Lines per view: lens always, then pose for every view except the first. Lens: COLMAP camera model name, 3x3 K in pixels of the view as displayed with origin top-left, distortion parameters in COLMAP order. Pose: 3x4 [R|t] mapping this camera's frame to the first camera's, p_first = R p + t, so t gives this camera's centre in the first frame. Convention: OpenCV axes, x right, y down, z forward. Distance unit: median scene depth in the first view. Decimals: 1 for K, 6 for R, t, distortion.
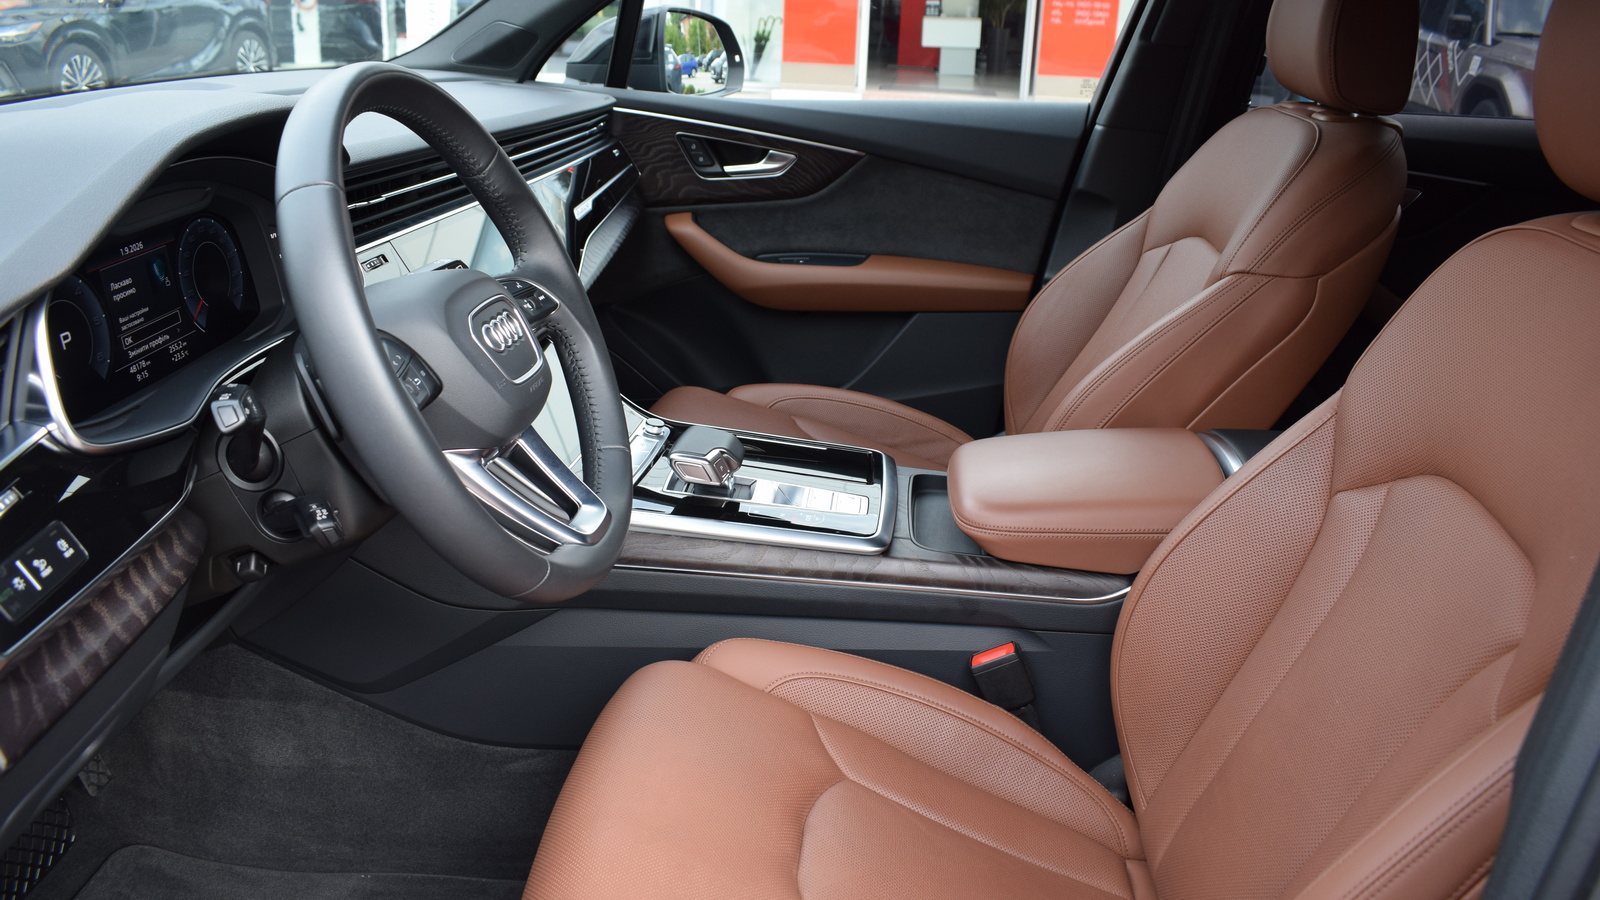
lens RADIAL K [[1254.0, 0, 797.8], [0, 1254.0, 448.7], [0, 0, 1]] dist [-0.124057, 0.048726]
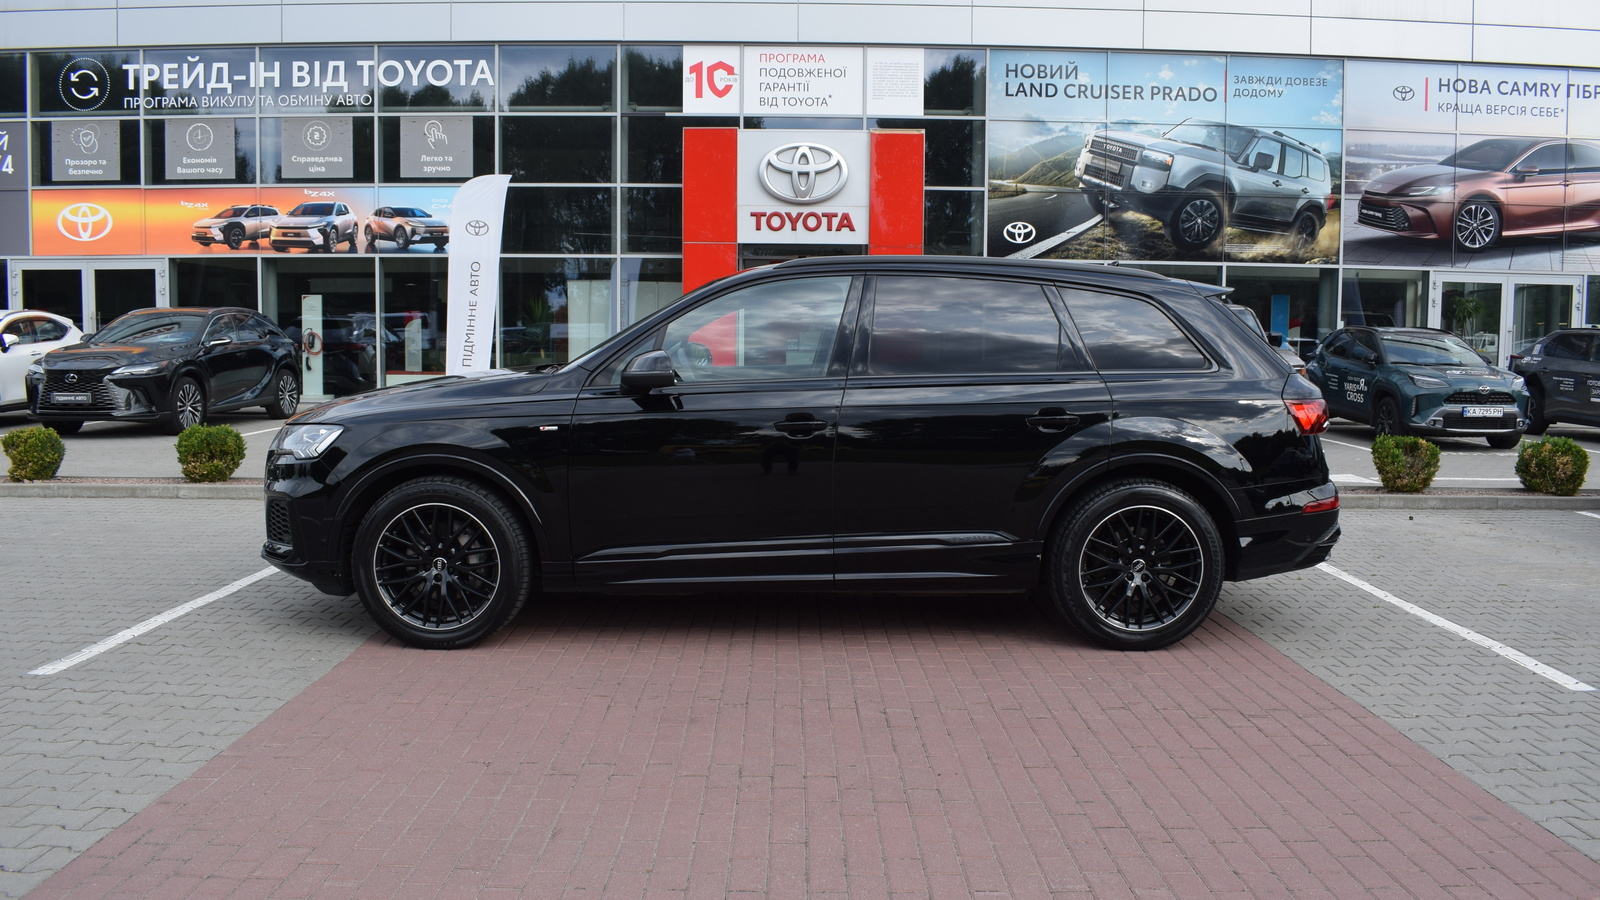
lens RADIAL K [[1250.8, 0, 810.6], [0, 1250.8, 452.1], [0, 0, 1]] dist [-0.096434, 0.019289]
pose [[0.993572, -0.037126, 0.106938, -0.023176], [0.063369, 0.965213, -0.253671, 0.121995], [-0.093800, 0.258817, 0.961361, -0.330260]]
